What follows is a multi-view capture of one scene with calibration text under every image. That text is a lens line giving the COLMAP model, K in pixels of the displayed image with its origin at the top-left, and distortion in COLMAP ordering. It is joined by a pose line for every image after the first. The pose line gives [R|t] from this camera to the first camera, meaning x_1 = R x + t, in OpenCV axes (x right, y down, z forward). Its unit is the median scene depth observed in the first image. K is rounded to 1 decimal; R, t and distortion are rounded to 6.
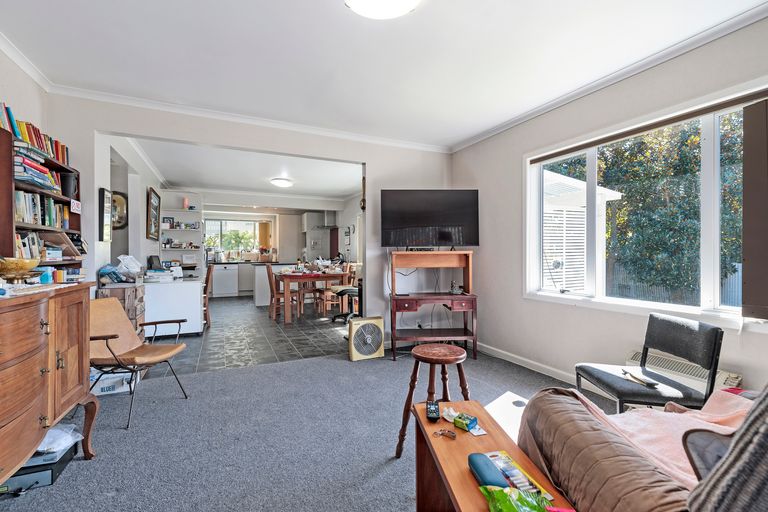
lens RADIAL K [[356.5, 0, 384.6], [0, 356.5, 254.7], [0, 0, 1]] dist [0.002118, 0.000114]
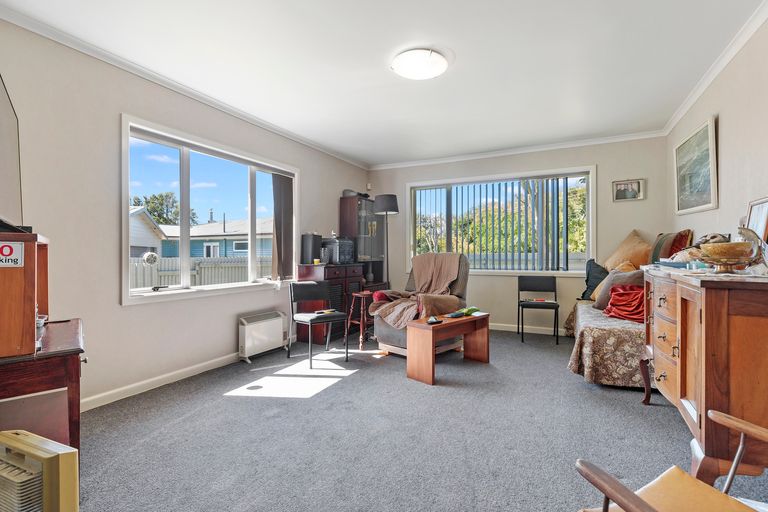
lens RADIAL K [[378.6, 0, 384.6], [0, 378.6, 257.4], [0, 0, 1]] dist [-0.007222, -0.000142]
pose [[-0.639101, -0.006217, 0.769098, -0.593944], [0.003012, 0.999939, 0.010585, 0.013423], [-0.769117, 0.009081, -0.639044, 1.141484]]
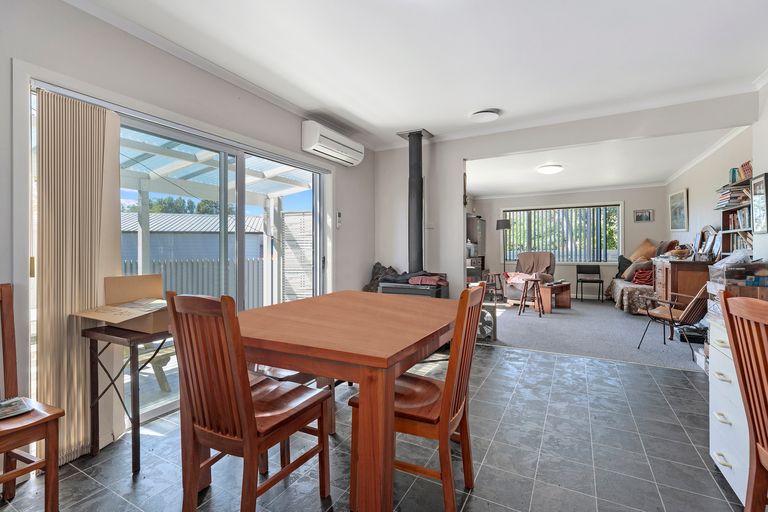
lens RADIAL K [[356.5, 0, 385.6], [0, 356.5, 250.1], [0, 0, 1]] dist [0.002118, 0.000114]
pose [[-0.606672, 0.000616, 0.794952, -0.955715], [0.002296, 0.999997, 0.000977, -0.002472], [-0.794949, 0.002418, -0.606671, 2.410539]]
